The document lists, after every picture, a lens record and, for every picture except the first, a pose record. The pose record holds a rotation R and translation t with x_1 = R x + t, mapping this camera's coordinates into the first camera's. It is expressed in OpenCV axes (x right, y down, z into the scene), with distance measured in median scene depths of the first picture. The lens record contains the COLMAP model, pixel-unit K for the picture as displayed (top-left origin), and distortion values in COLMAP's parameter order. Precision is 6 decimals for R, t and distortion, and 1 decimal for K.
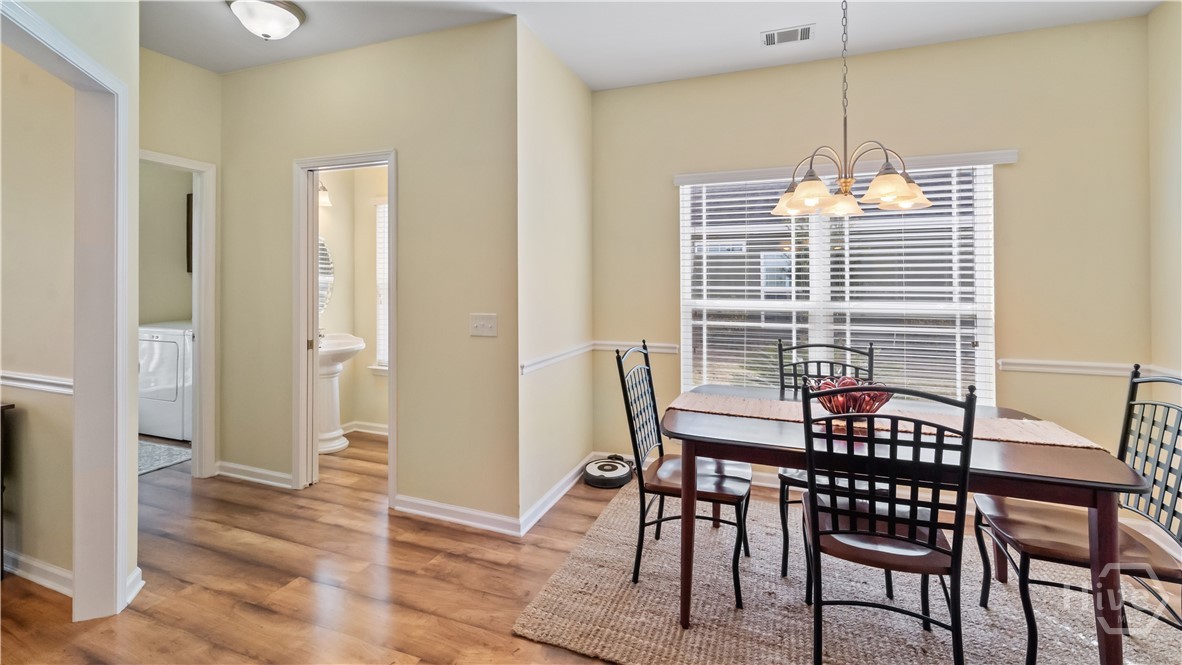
lens RADIAL K [[497.6, 0, 595.7], [0, 497.6, 279.3], [0, 0, 1]] dist [0.001224, -0.000042]
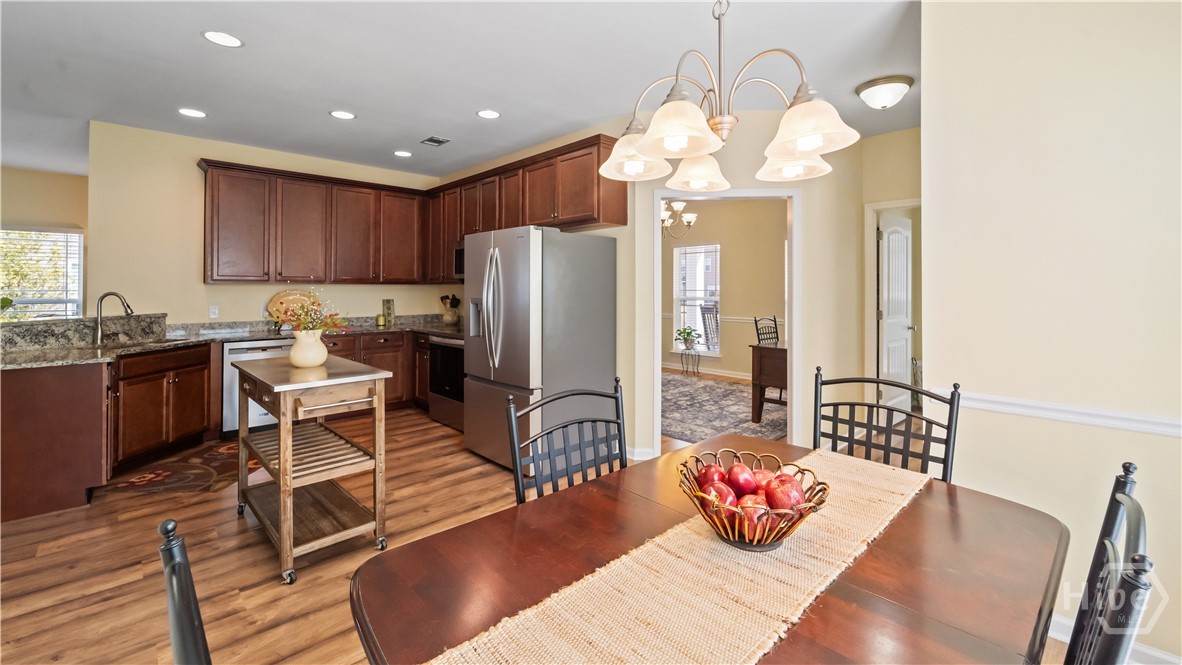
lens RADIAL K [[495.0, 0, 596.2], [0, 495.0, 288.5], [0, 0, 1]] dist [-0.000779, -0.000407]
pose [[-0.436724, -0.007289, -0.899566, 0.834763], [0.003033, 0.999950, -0.009575, 0.007185], [0.899590, -0.006910, -0.436680, 0.842870]]
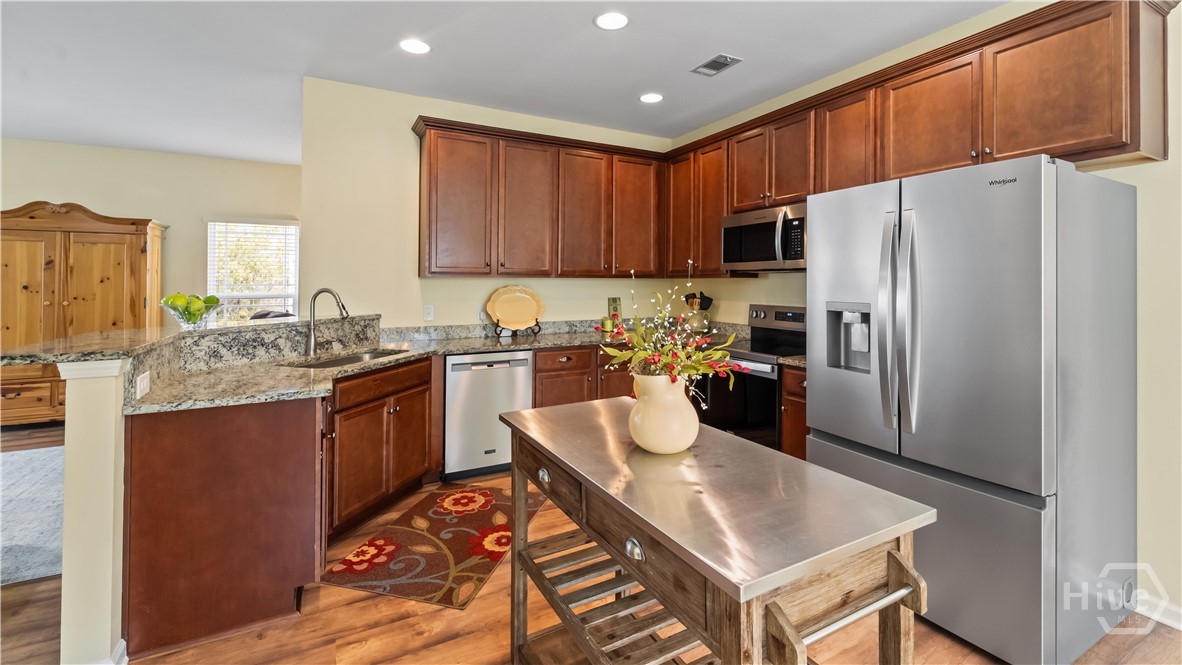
lens RADIAL K [[495.7, 0, 589.7], [0, 495.7, 283.8], [0, 0, 1]] dist [0.001015, -0.000203]
pose [[-0.667576, -0.007094, -0.744508, 0.589525], [-0.002000, 0.999968, -0.007735, -0.002407], [0.744539, -0.003675, -0.667569, 0.133196]]
